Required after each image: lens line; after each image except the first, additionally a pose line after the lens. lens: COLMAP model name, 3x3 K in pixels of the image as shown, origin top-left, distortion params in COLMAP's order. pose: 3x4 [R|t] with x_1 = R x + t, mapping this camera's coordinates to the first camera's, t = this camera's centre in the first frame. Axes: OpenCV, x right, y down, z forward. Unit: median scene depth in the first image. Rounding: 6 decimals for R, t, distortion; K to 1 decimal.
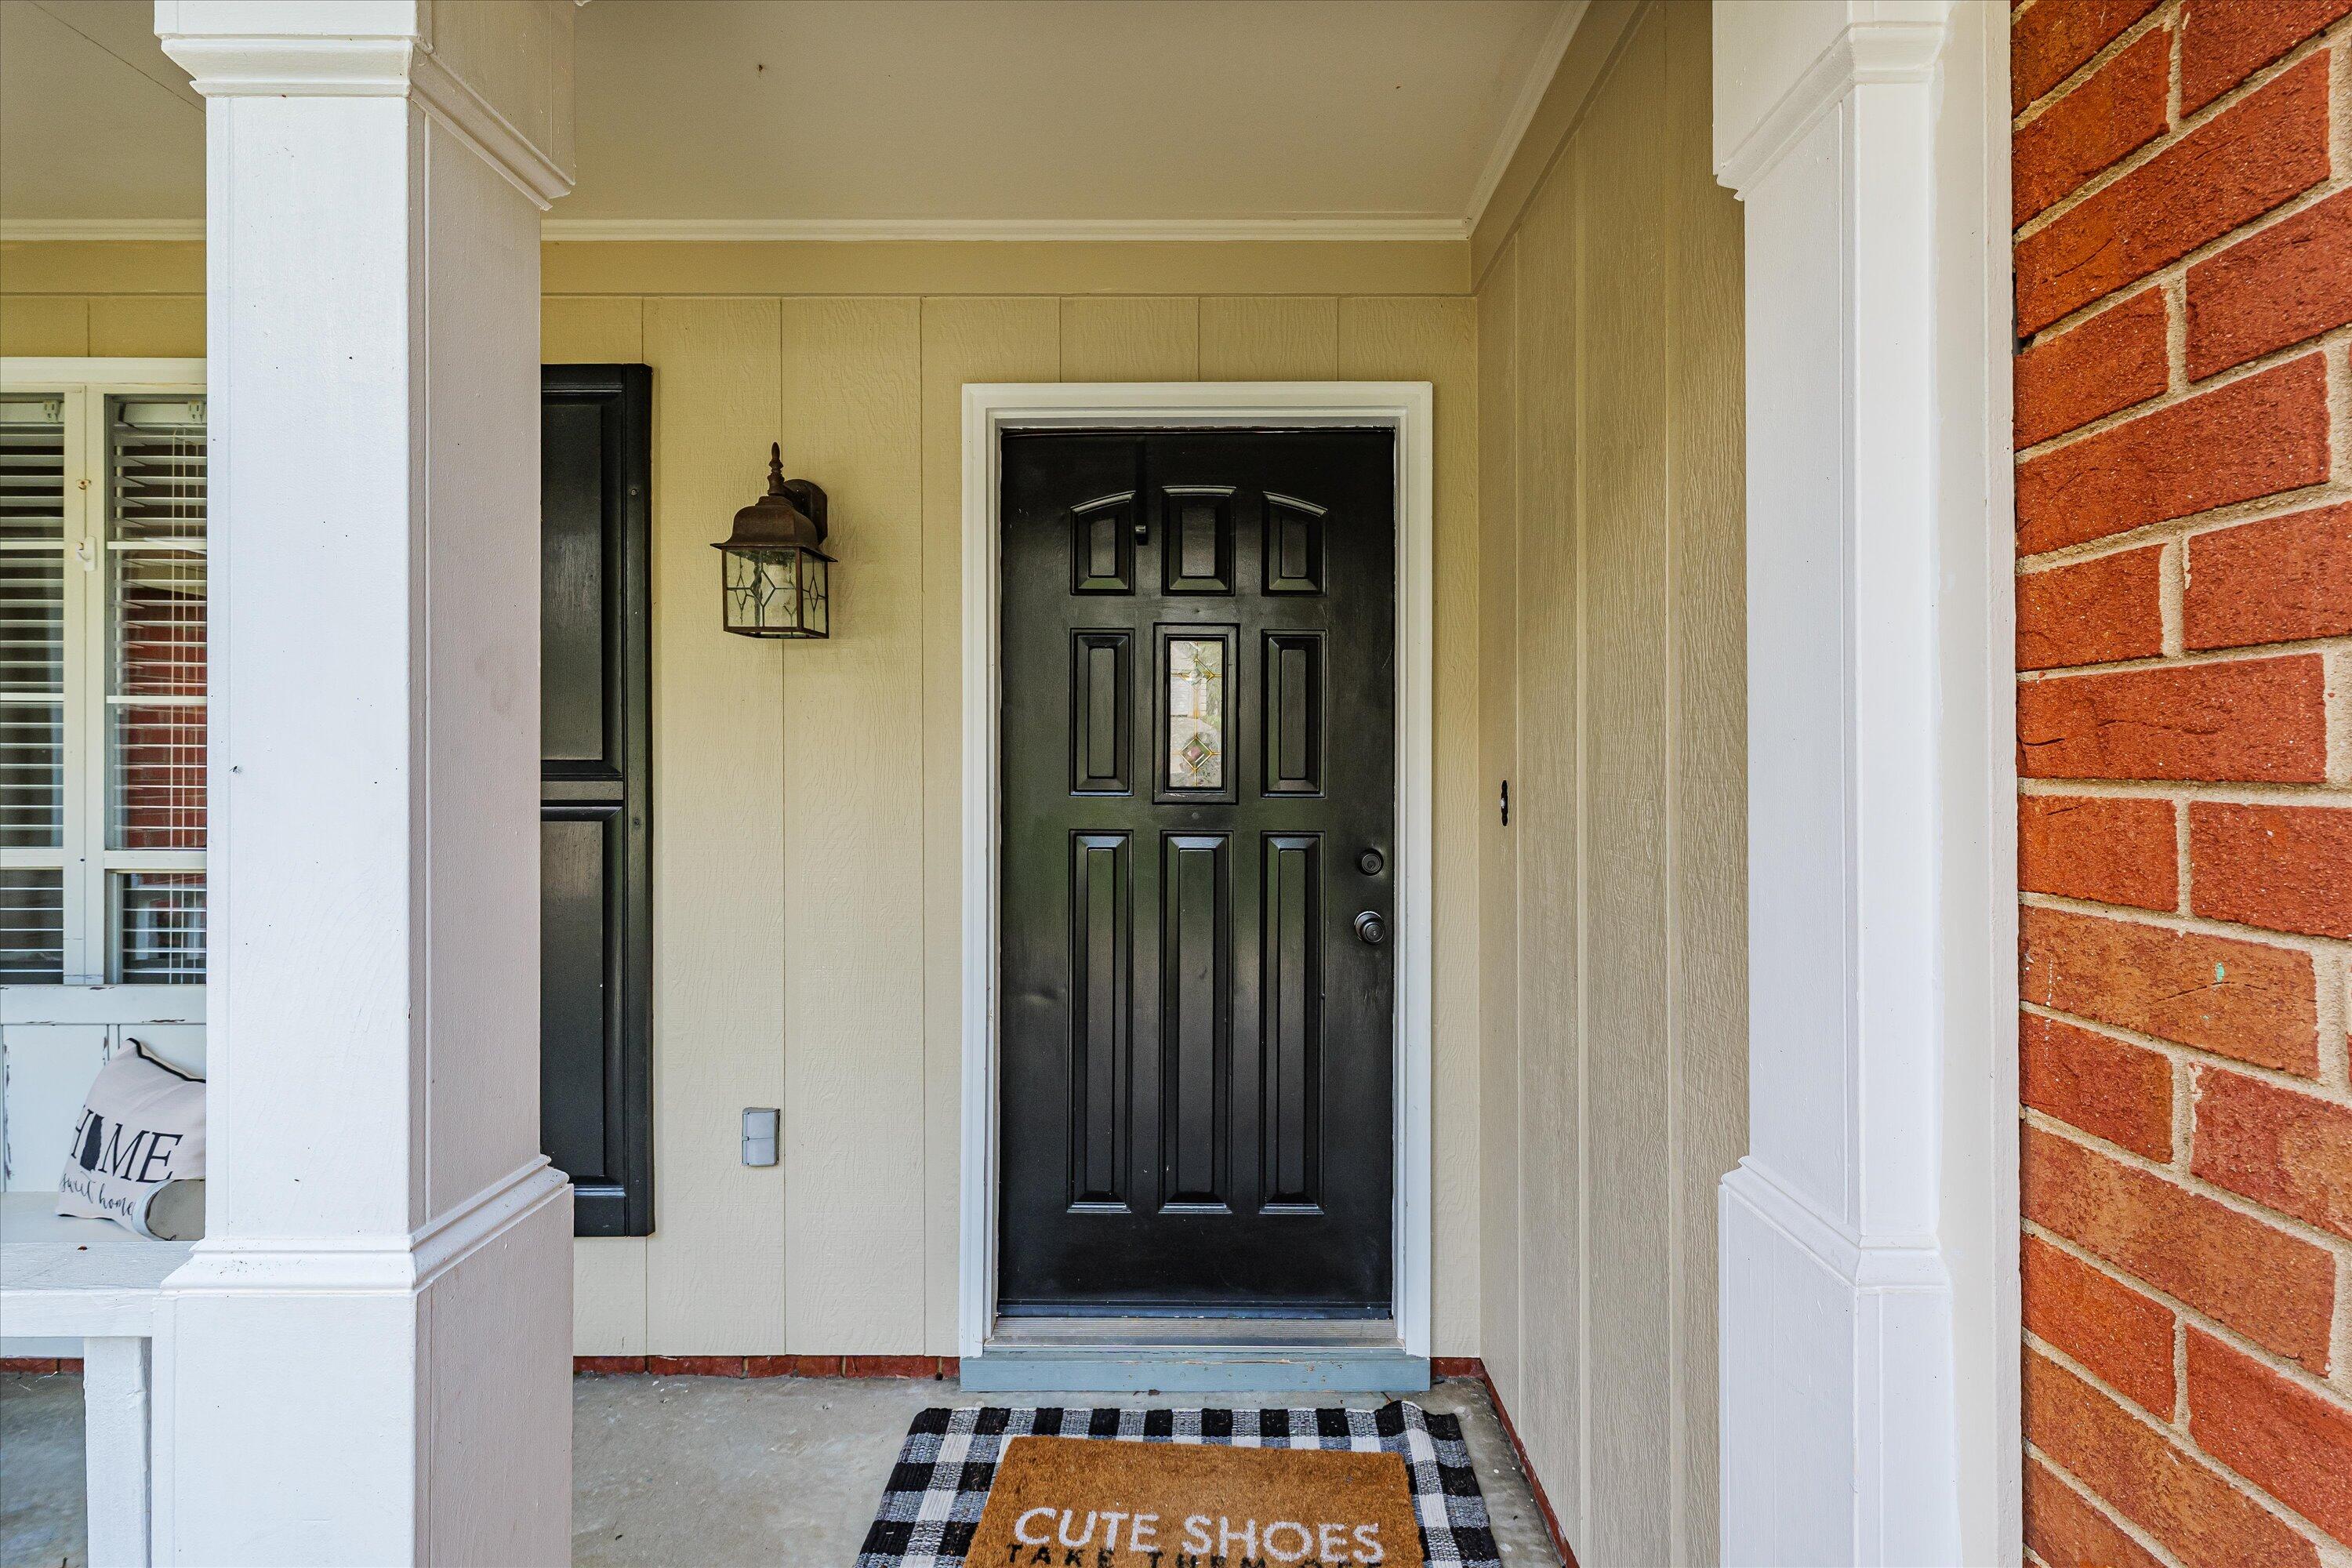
lens RADIAL K [[973.0, 0, 1183.6], [0, 973.0, 776.5], [0, 0, 1]] dist [0.001683, 0.000060]
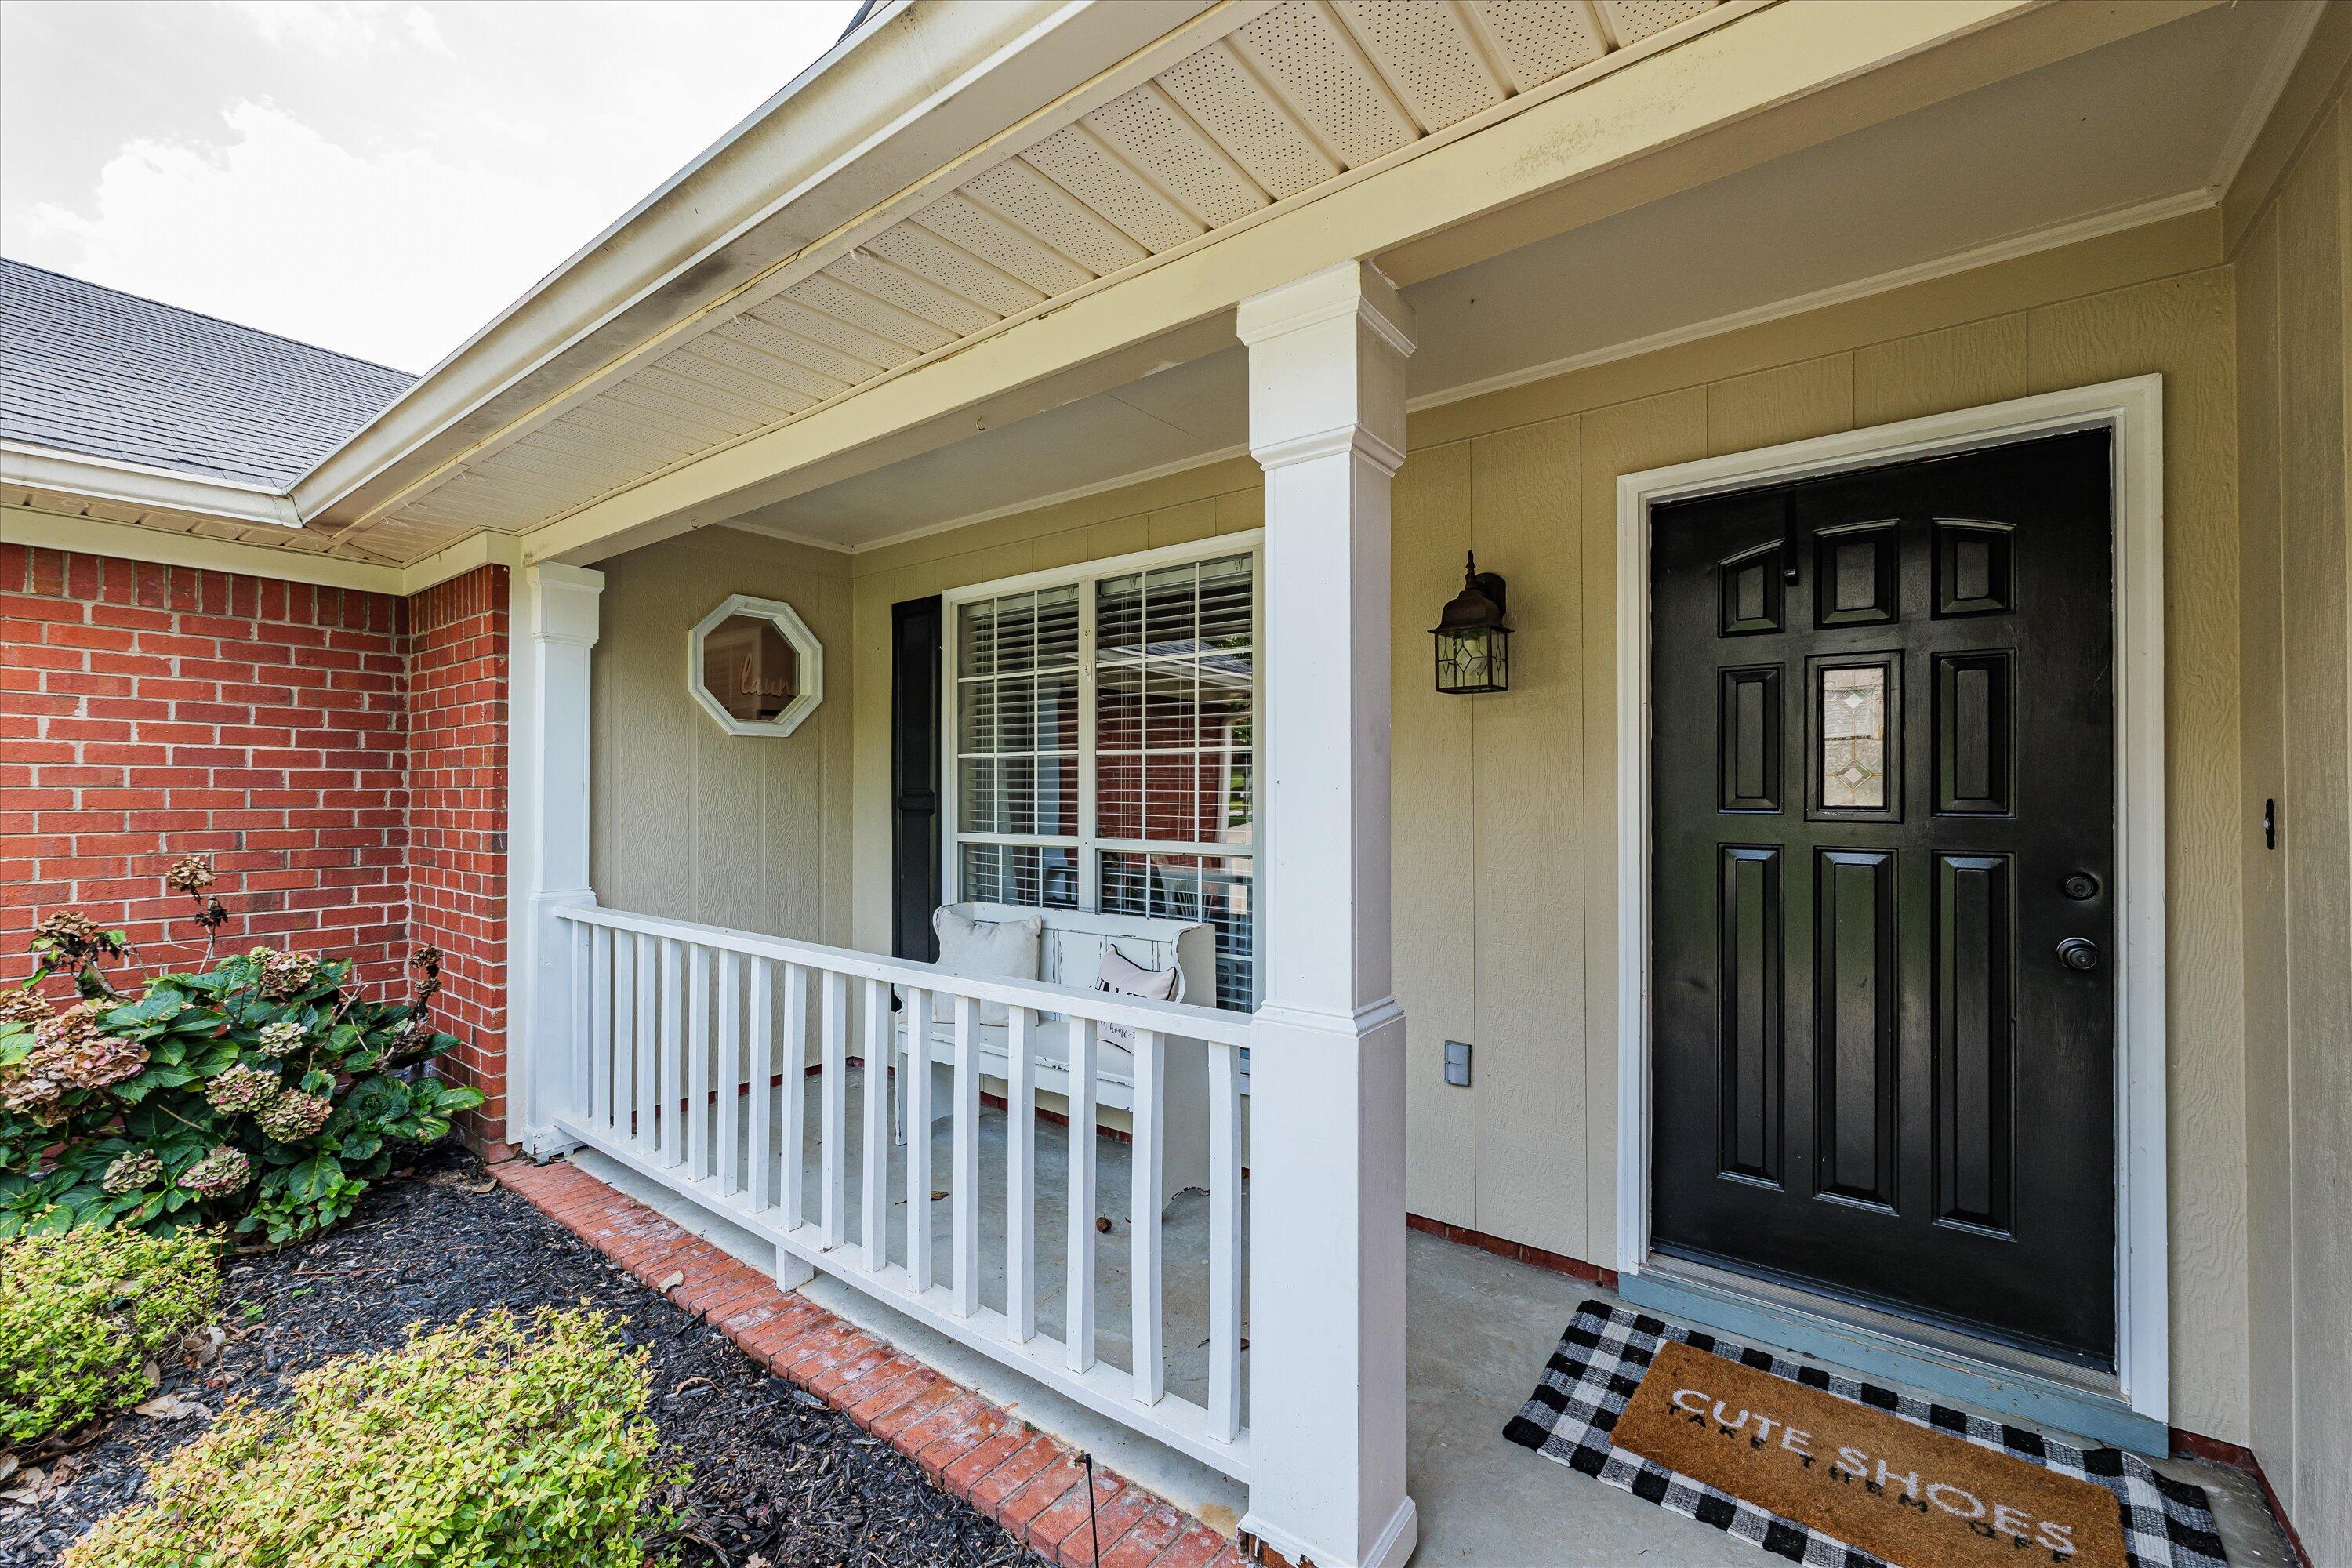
lens RADIAL K [[942.9, 0, 1184.1], [0, 942.9, 787.5], [0, 0, 1]] dist [0.003429, -0.000538]
pose [[0.810210, -0.006060, -0.586108, 0.026722], [-0.006580, 0.999790, -0.019433, 0.016396], [0.586103, 0.019602, 0.810000, -0.287860]]
